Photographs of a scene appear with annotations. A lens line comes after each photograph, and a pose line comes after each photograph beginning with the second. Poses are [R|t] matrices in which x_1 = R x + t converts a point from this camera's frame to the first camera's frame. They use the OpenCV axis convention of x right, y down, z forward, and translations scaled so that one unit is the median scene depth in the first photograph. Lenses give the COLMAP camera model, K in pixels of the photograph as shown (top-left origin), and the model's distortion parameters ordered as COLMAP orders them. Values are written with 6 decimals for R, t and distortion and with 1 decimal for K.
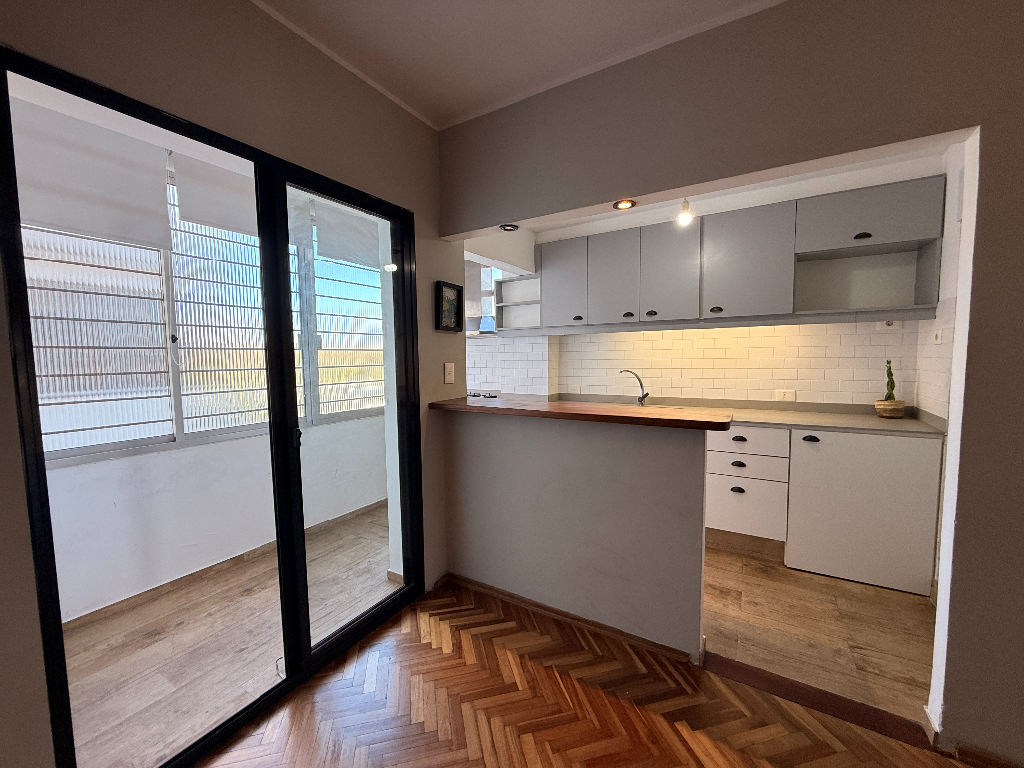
lens RADIAL K [[410.1, 0, 507.6], [0, 410.1, 383.7], [0, 0, 1]] dist [0.002103, -0.000427]
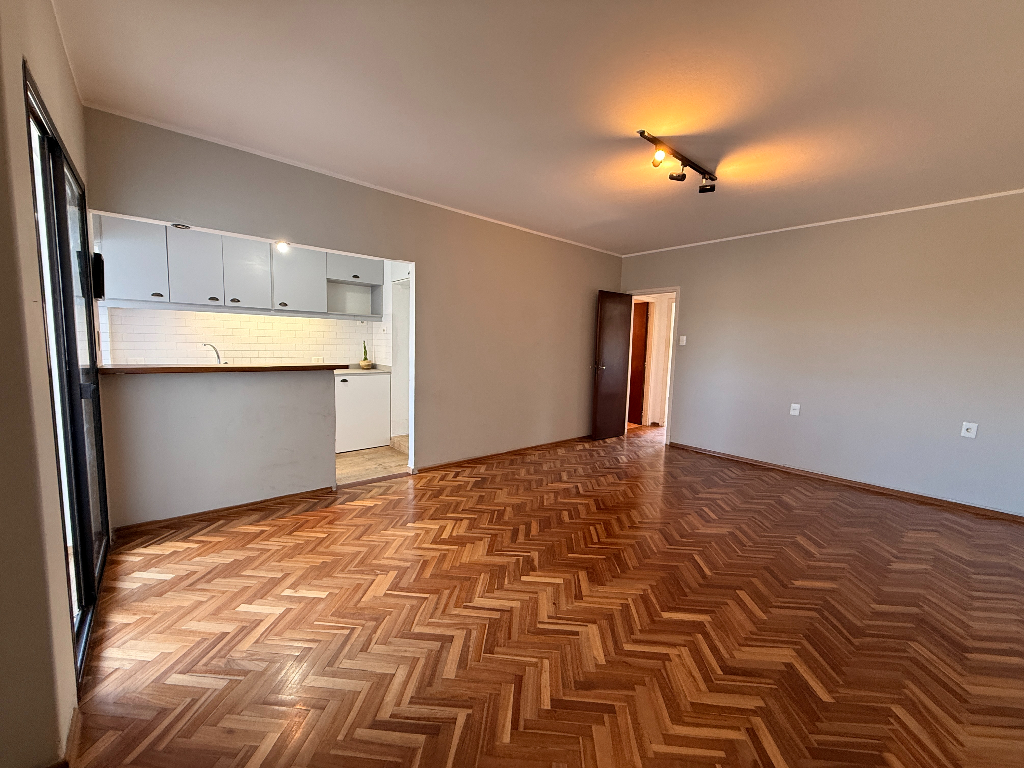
lens RADIAL K [[409.5, 0, 512.0], [0, 409.5, 384.0], [0, 0, 1]] dist [0.001000, -0.000021]
pose [[0.299938, -0.072611, 0.951191, -0.791755], [0.034572, 0.997271, 0.065228, 0.049925], [-0.953332, 0.013320, 0.301630, -0.296936]]
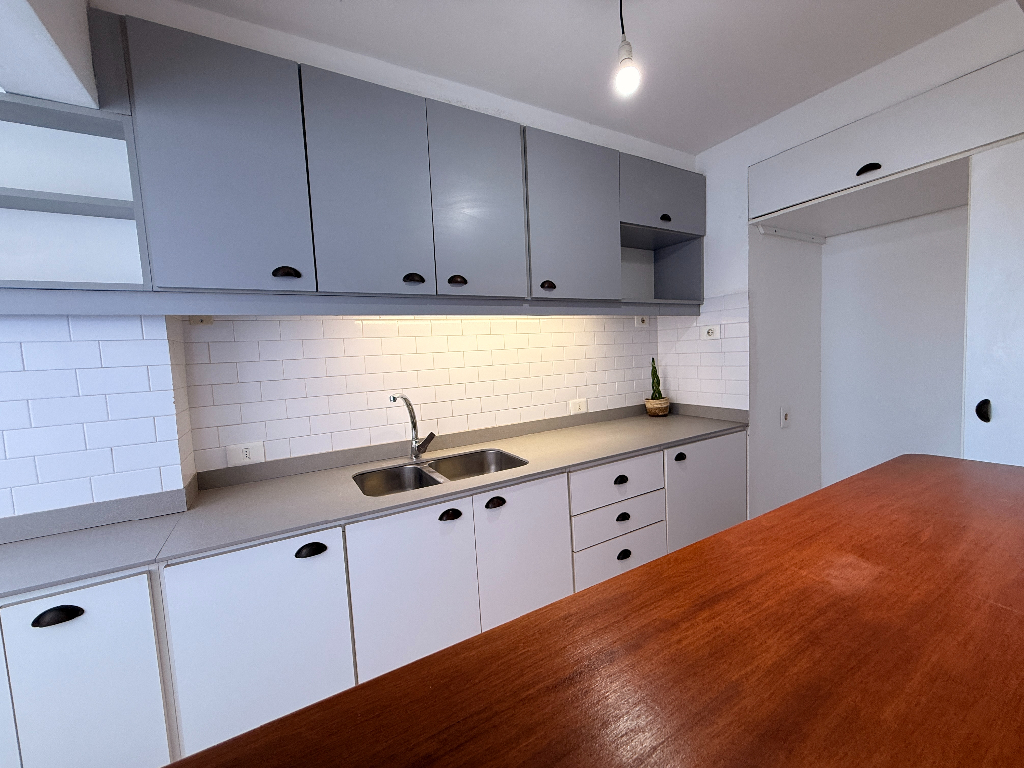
lens RADIAL K [[410.1, 0, 507.6], [0, 410.1, 383.7], [0, 0, 1]] dist [0.002103, -0.000427]
pose [[0.477486, -0.075764, 0.875367, -0.097373], [0.104376, 0.994112, 0.029108, -0.061202], [-0.872418, 0.077469, 0.482582, 0.849991]]
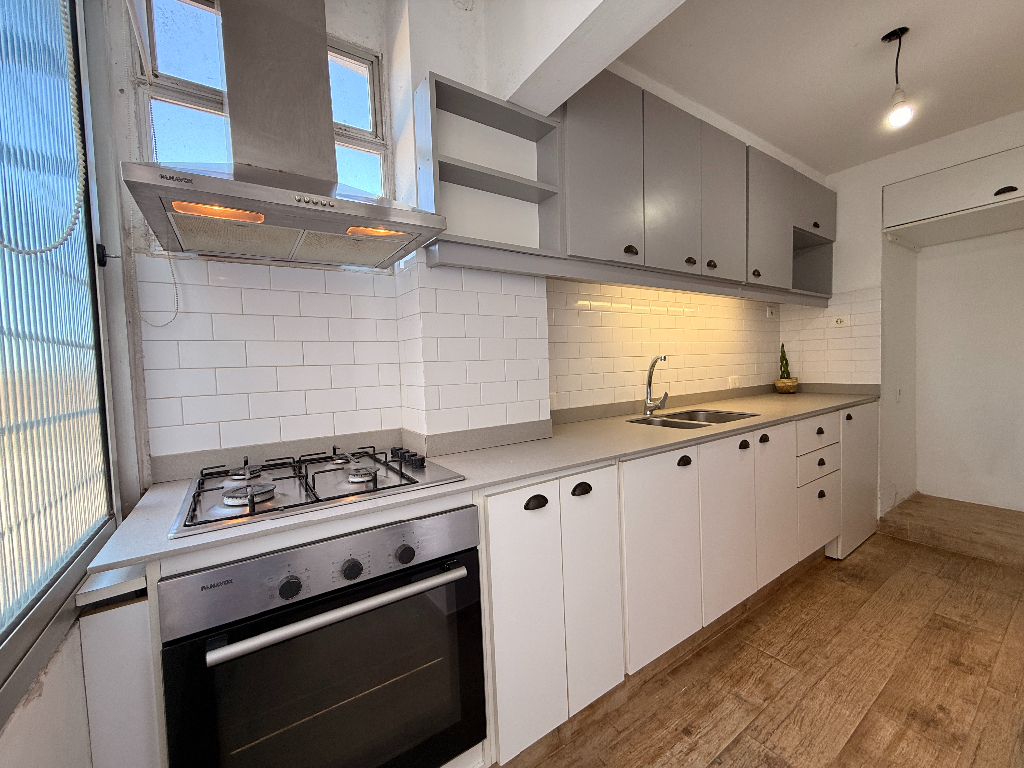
lens RADIAL K [[410.1, 0, 507.6], [0, 410.1, 383.7], [0, 0, 1]] dist [0.002103, -0.000427]
pose [[0.416656, -0.043702, 0.908013, -0.449306], [0.093400, 0.995616, 0.005060, -0.023657], [-0.904253, 0.082700, 0.418911, 1.247052]]
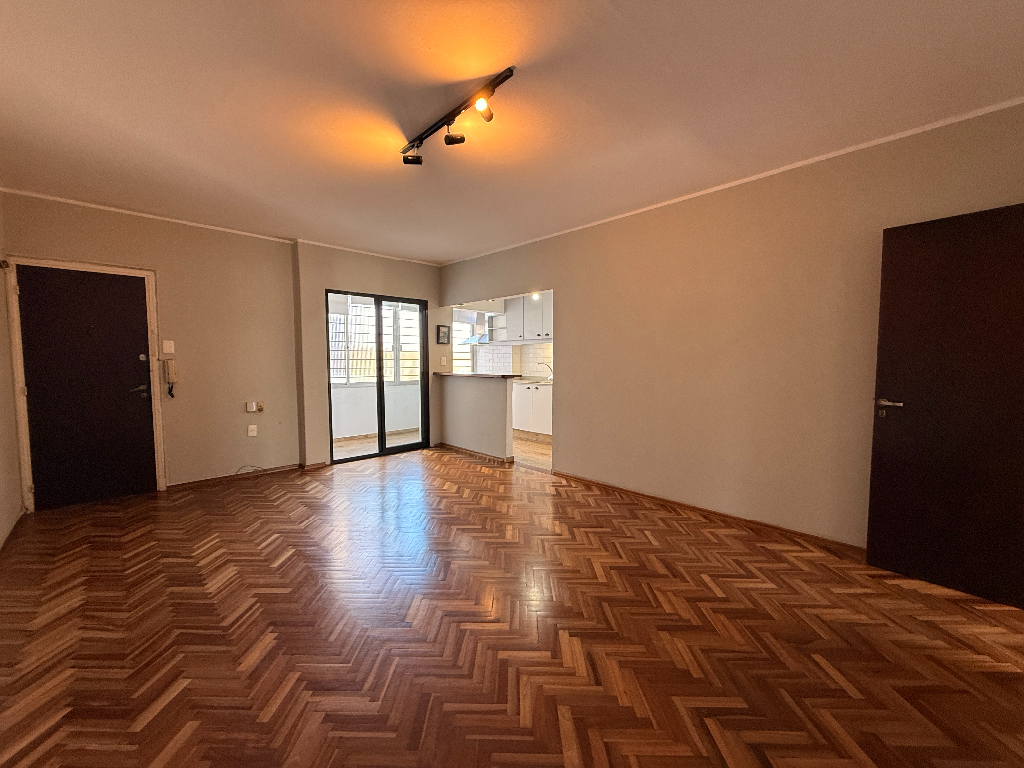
lens RADIAL K [[410.1, 0, 507.6], [0, 410.1, 383.7], [0, 0, 1]] dist [0.002103, -0.000427]
pose [[0.966684, 0.026165, -0.254631, 0.827779], [-0.028308, 0.999588, -0.004755, 0.106157], [0.254402, 0.011805, 0.967027, -1.240078]]
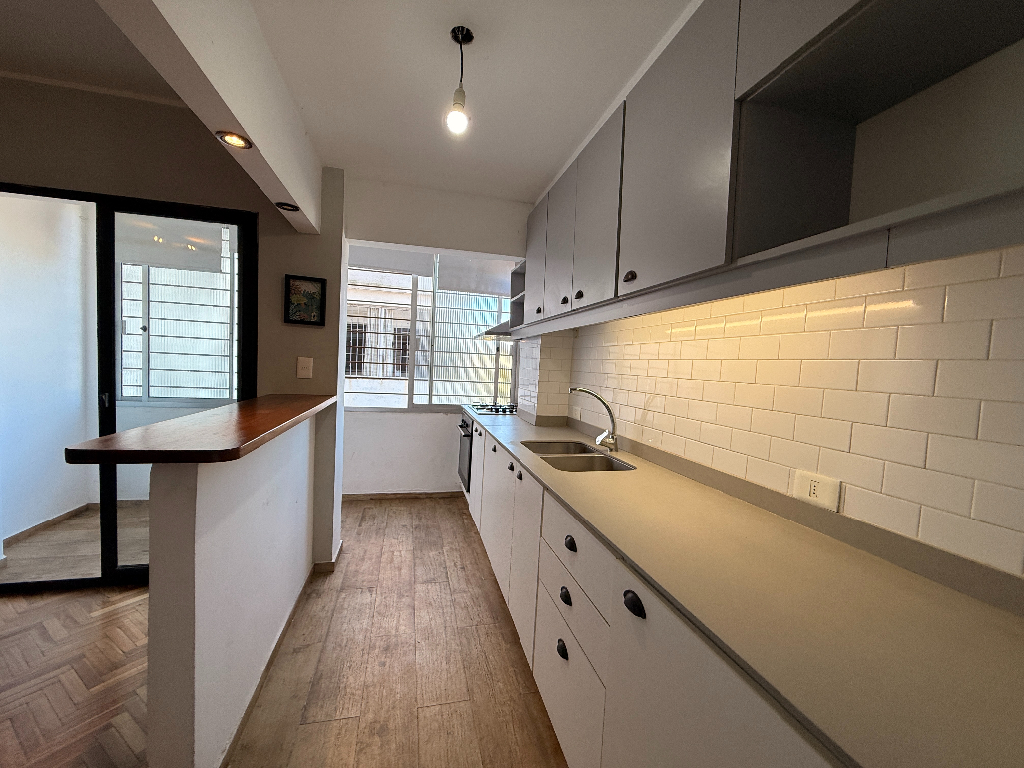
lens RADIAL K [[410.1, 0, 507.6], [0, 410.1, 383.7], [0, 0, 1]] dist [0.002103, -0.000427]
pose [[0.702065, 0.081716, -0.707408, 0.855565], [-0.105769, 0.994342, 0.009891, -0.046742], [0.704214, 0.067877, 0.706736, 0.619342]]
